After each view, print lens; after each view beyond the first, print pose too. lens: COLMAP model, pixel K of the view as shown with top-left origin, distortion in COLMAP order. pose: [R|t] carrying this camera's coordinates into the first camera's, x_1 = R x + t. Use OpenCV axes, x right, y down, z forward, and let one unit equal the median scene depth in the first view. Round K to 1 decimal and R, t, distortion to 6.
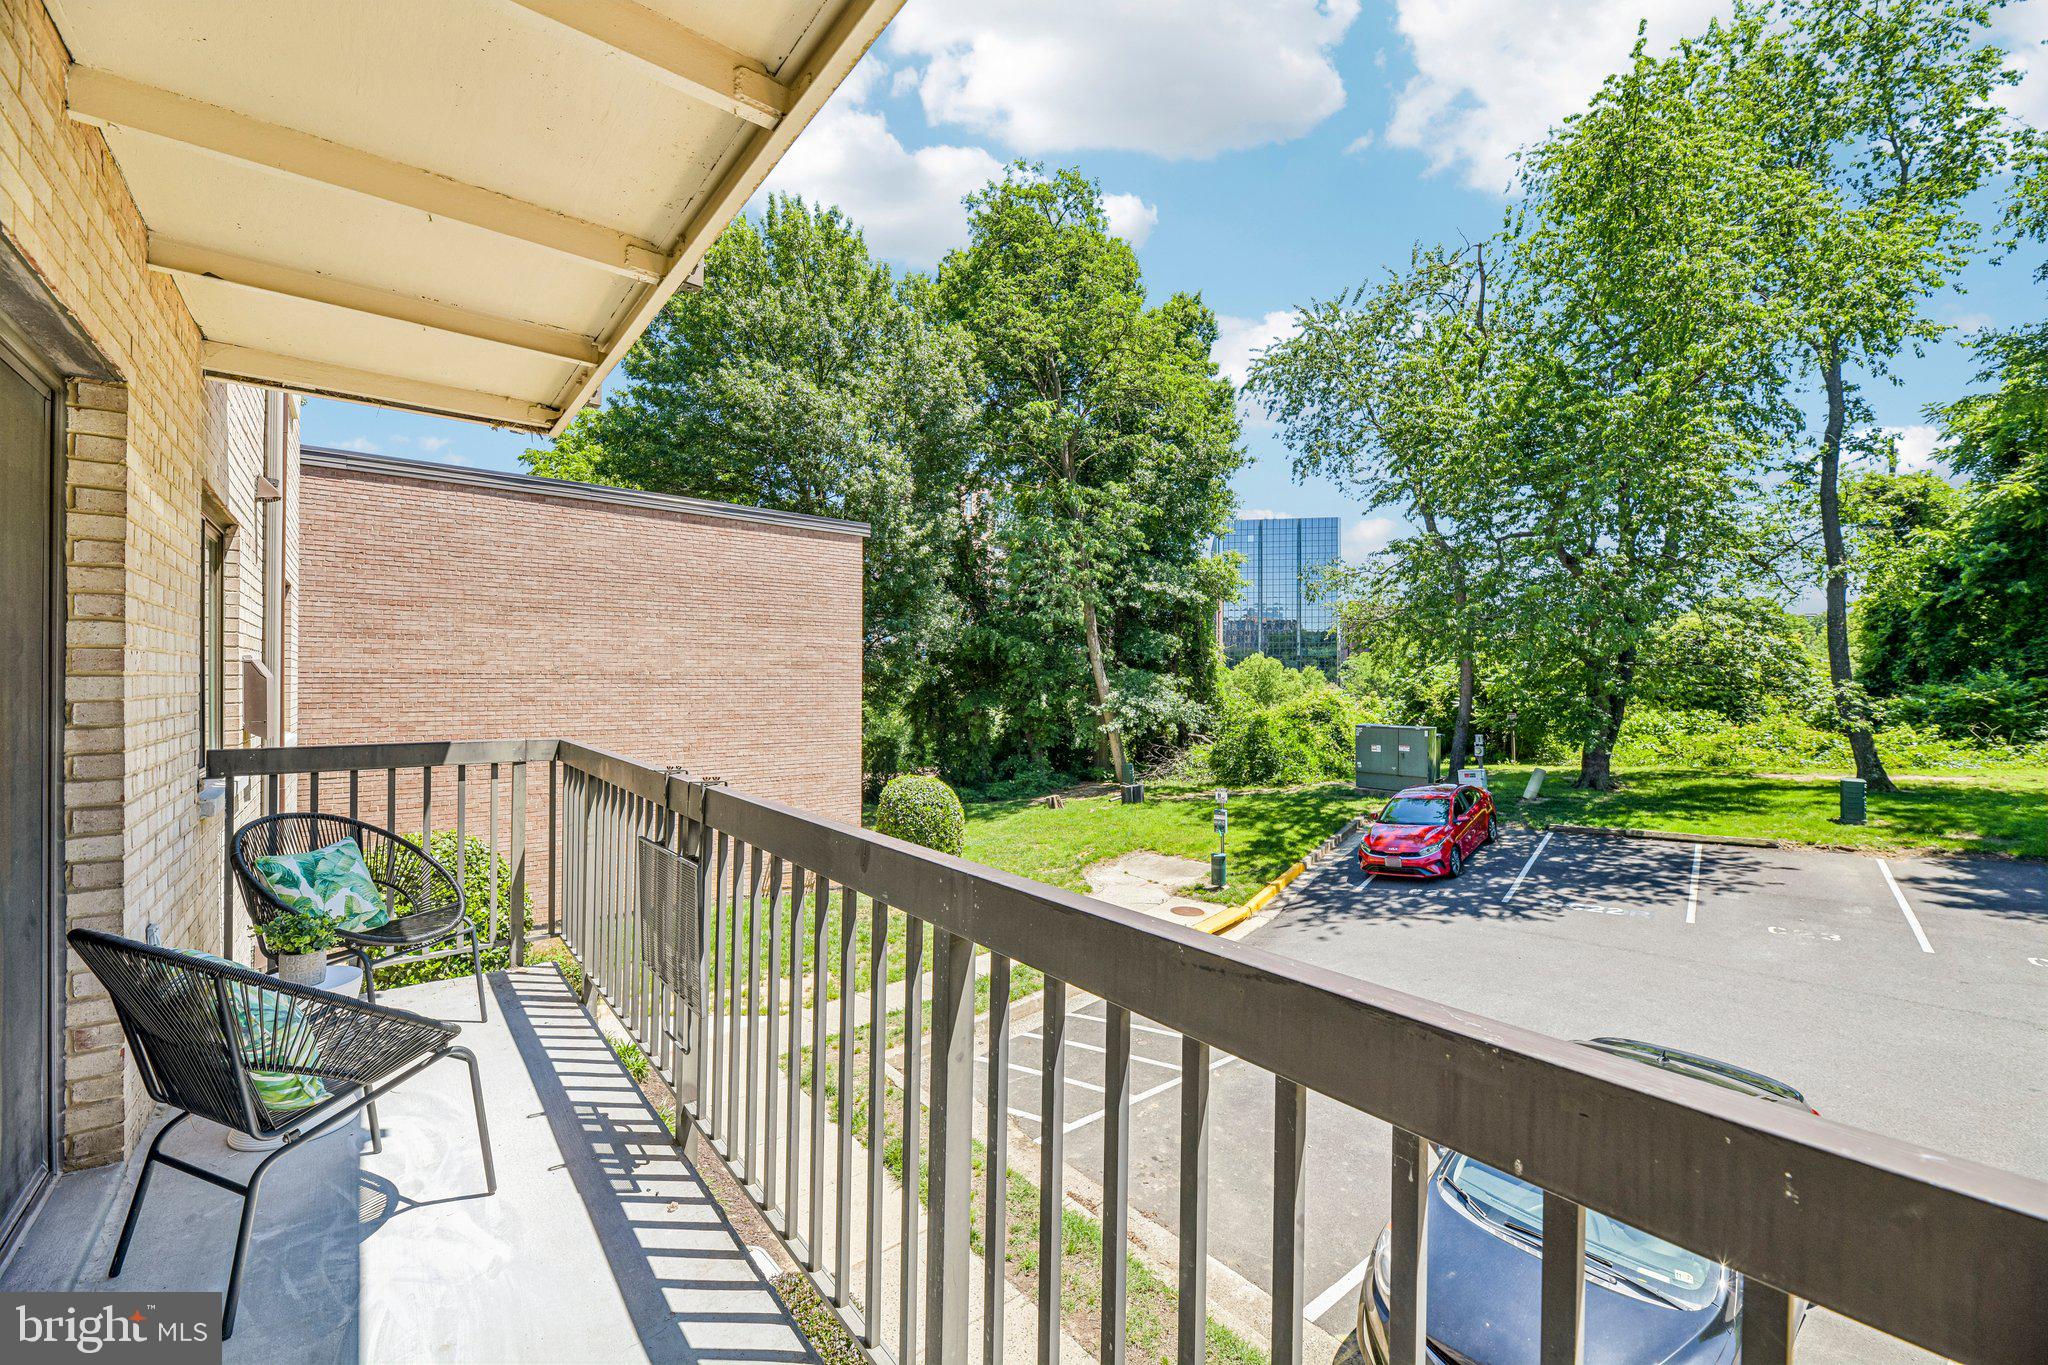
lens RADIAL K [[825.8, 0, 1024.6], [0, 825.8, 675.5], [0, 0, 1]] dist [0.004174, -0.003002]
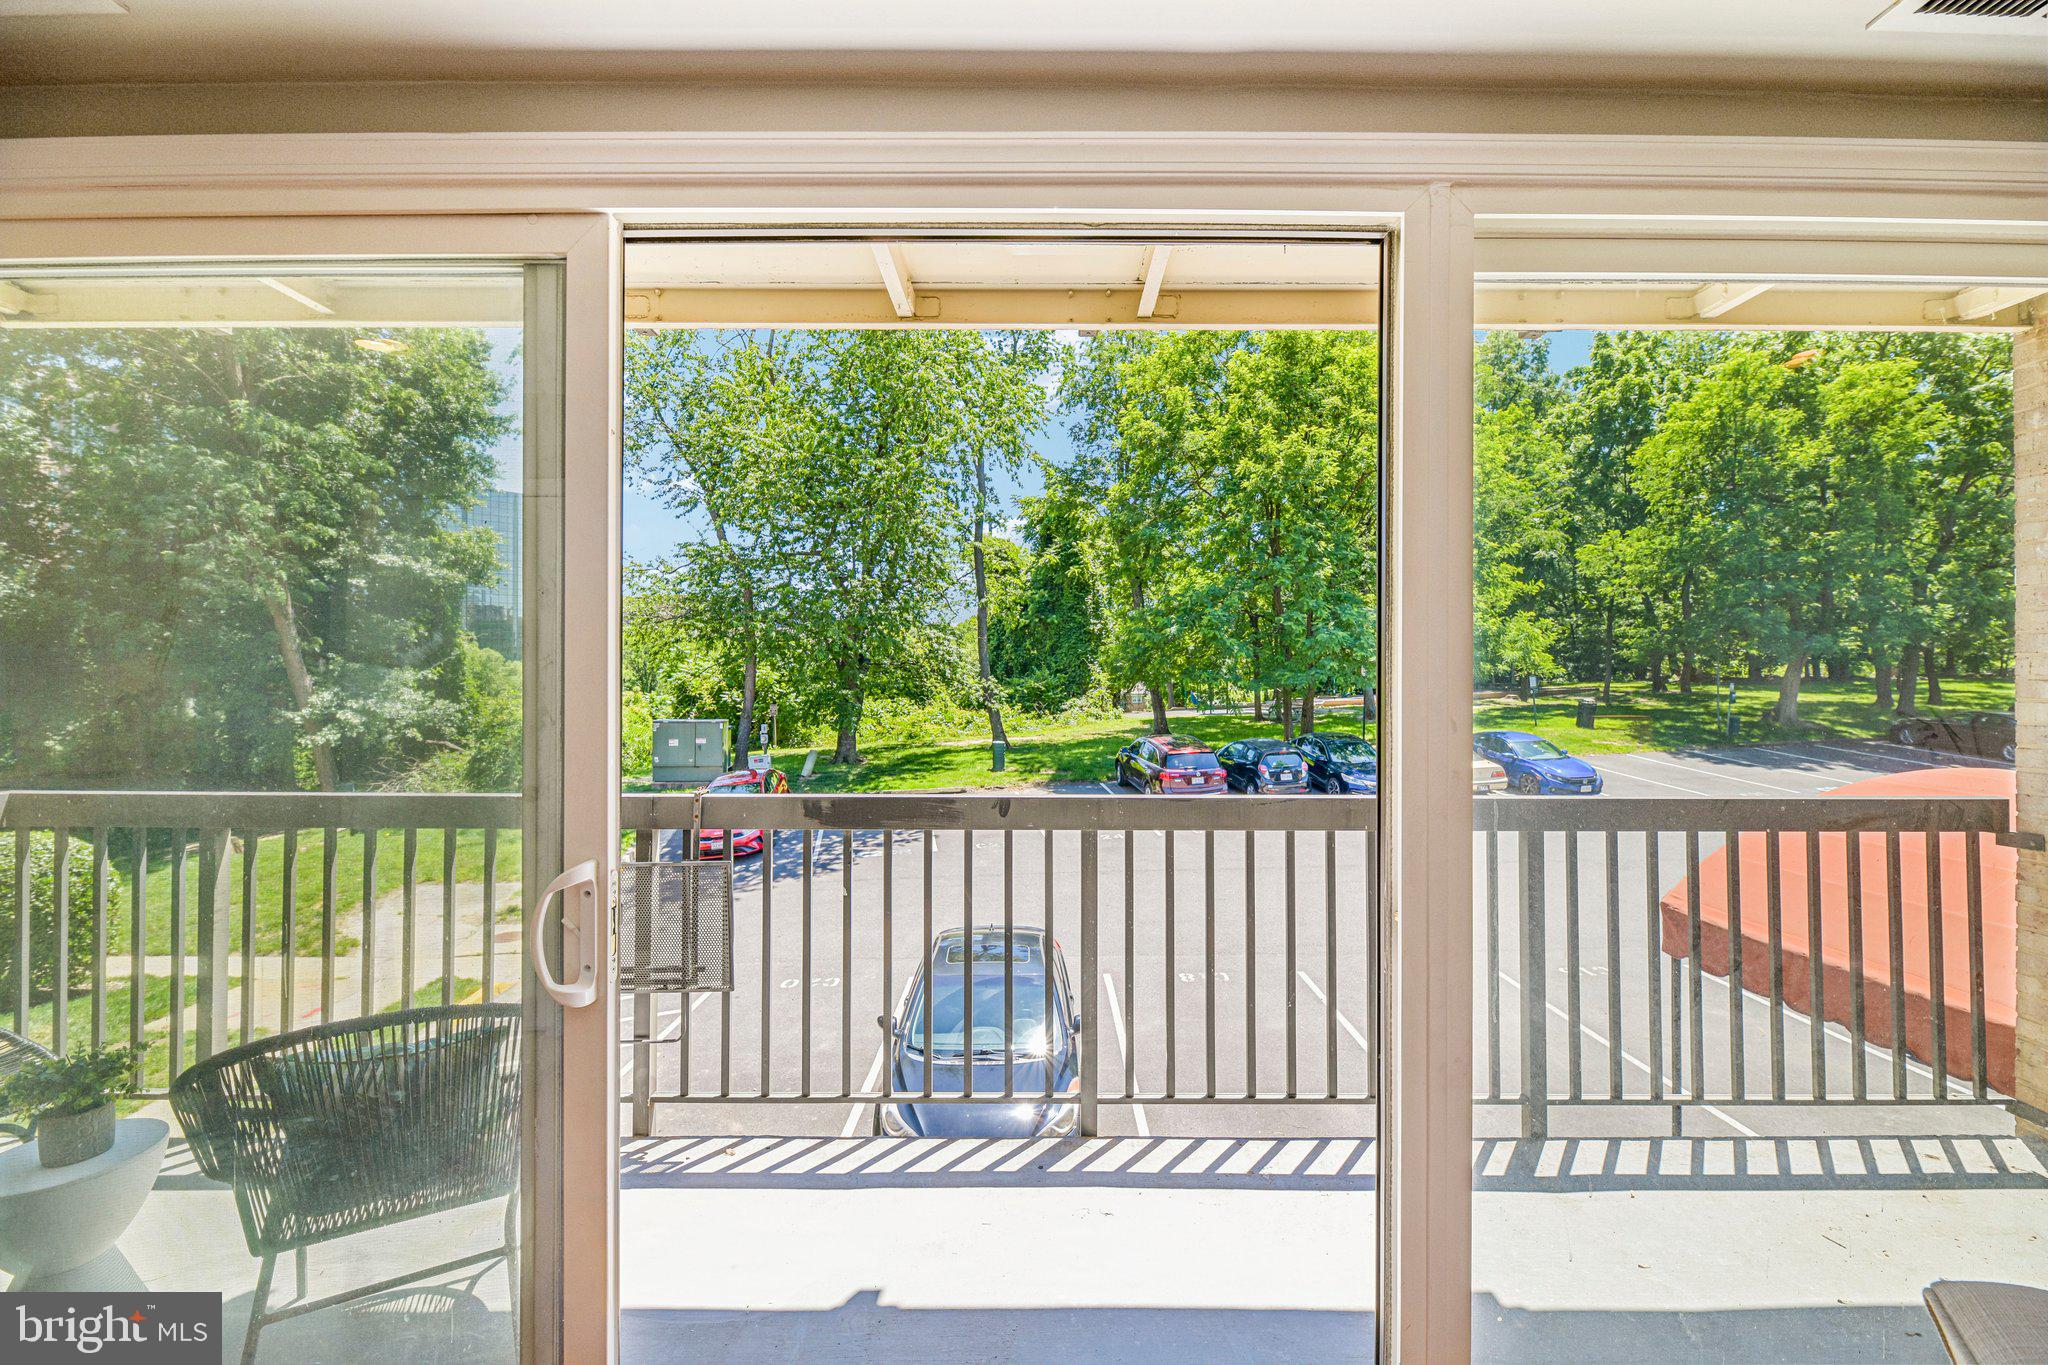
lens RADIAL K [[829.1, 0, 1027.4], [0, 829.1, 677.8], [0, 0, 1]] dist [0.017357, -0.000058]
pose [[0.636791, -0.004534, 0.771023, -0.096619], [-0.004037, 0.999949, 0.009214, -0.004657], [-0.771026, -0.008980, 0.636740, -0.007886]]
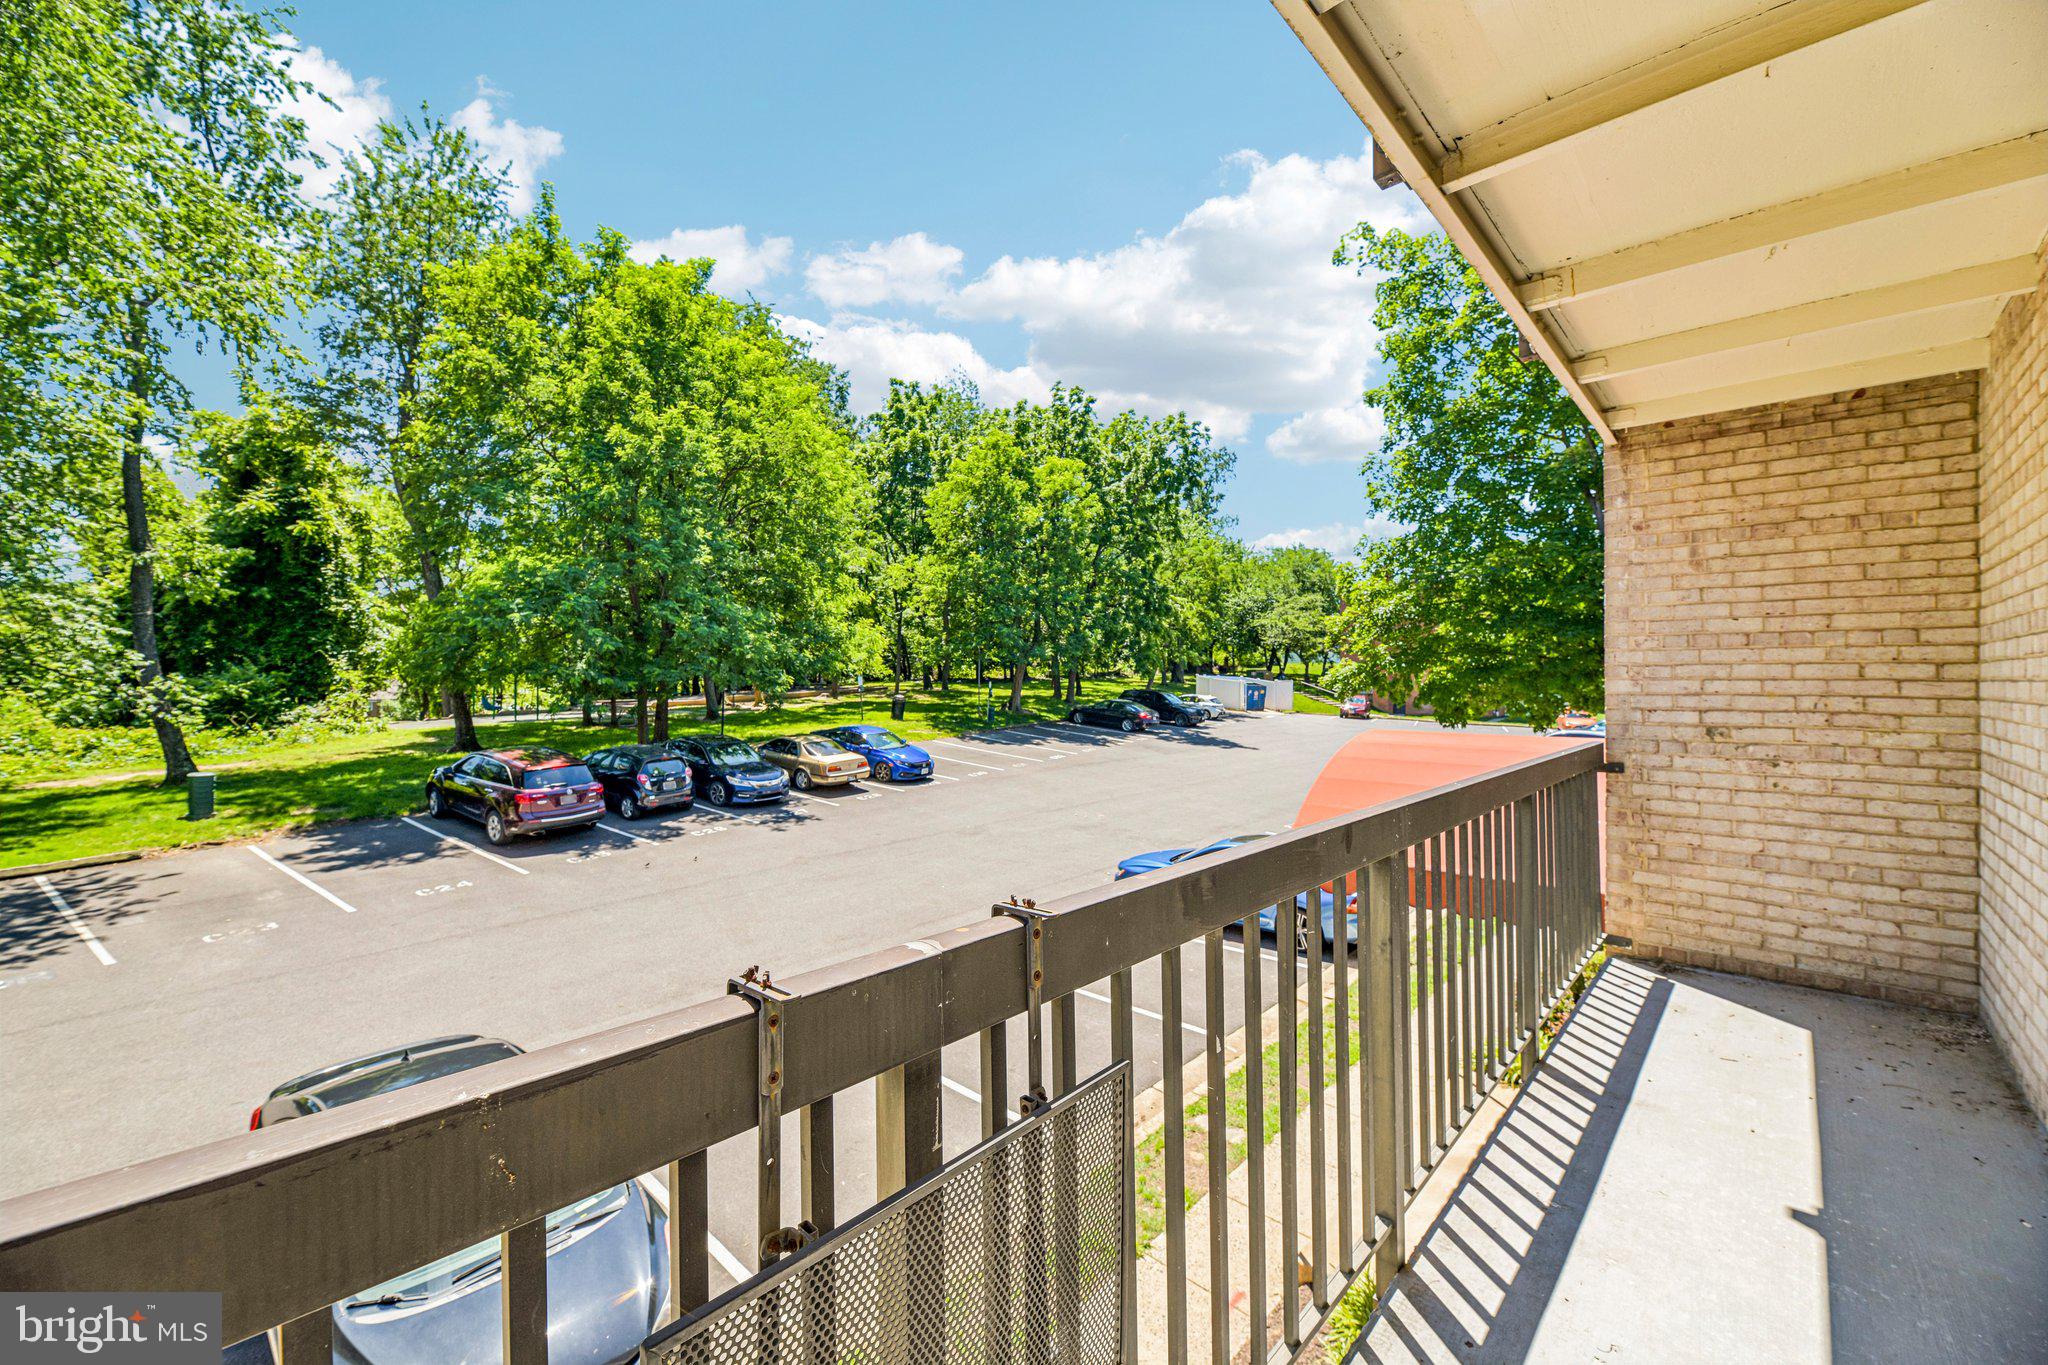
lens RADIAL K [[831.1, 0, 1031.9], [0, 831.1, 675.6], [0, 0, 1]] dist [0.001060, -0.000064]
pose [[-0.135300, -0.000145, 0.990805, -0.082748], [-0.010380, 0.999945, -0.001271, -0.000673], [-0.990750, -0.010457, -0.135294, 0.102959]]
